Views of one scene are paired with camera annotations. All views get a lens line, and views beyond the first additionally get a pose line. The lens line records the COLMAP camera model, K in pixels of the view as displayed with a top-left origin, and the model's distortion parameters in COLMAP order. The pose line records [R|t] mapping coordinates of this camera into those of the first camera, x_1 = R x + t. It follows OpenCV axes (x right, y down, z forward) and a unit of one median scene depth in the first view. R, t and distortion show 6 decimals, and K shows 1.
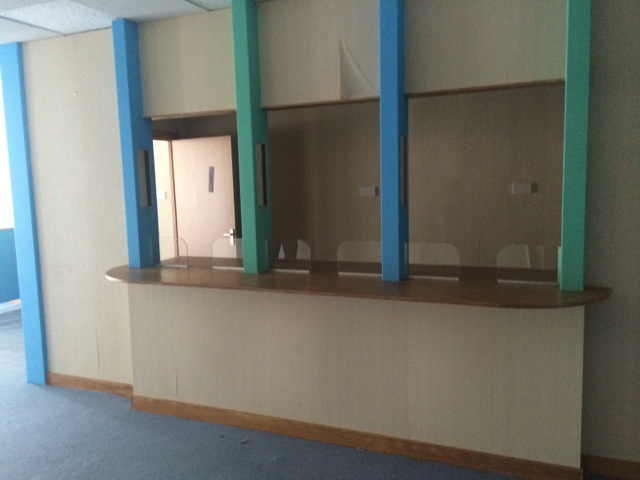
lens RADIAL K [[515.3, 0, 323.5], [0, 515.3, 232.6], [0, 0, 1]] dist [0.078863, -0.099093]
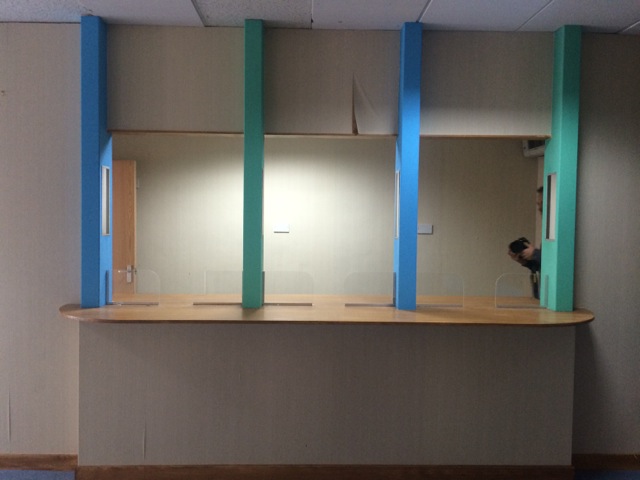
lens RADIAL K [[515.3, 0, 323.5], [0, 515.3, 232.6], [0, 0, 1]] dist [0.078863, -0.099093]
pose [[0.919998, 0.025749, 0.391076, -0.390268], [0.006318, 0.996736, -0.080488, 0.021669], [-0.391871, 0.076519, 0.916832, 0.092940]]
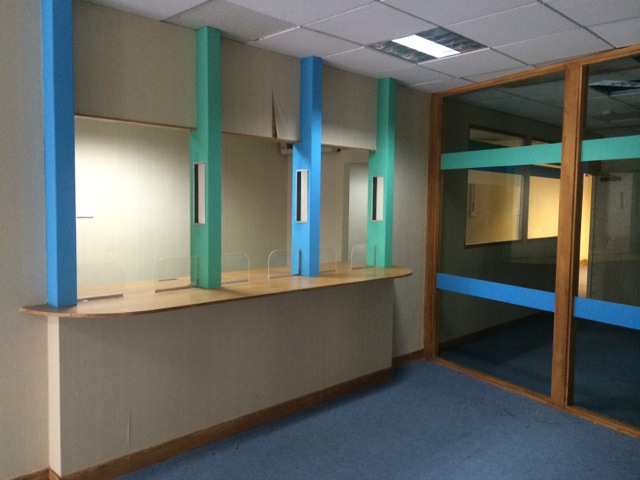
lens RADIAL K [[550.4, 0, 320.0], [0, 550.4, 240.0], [0, 0, 1]] dist [0.103884, -0.129613]
pose [[0.392404, -0.026352, 0.919415, -1.080990], [0.083287, 0.996501, -0.006985, 0.010925], [-0.916014, 0.079316, 0.393226, 0.364271]]
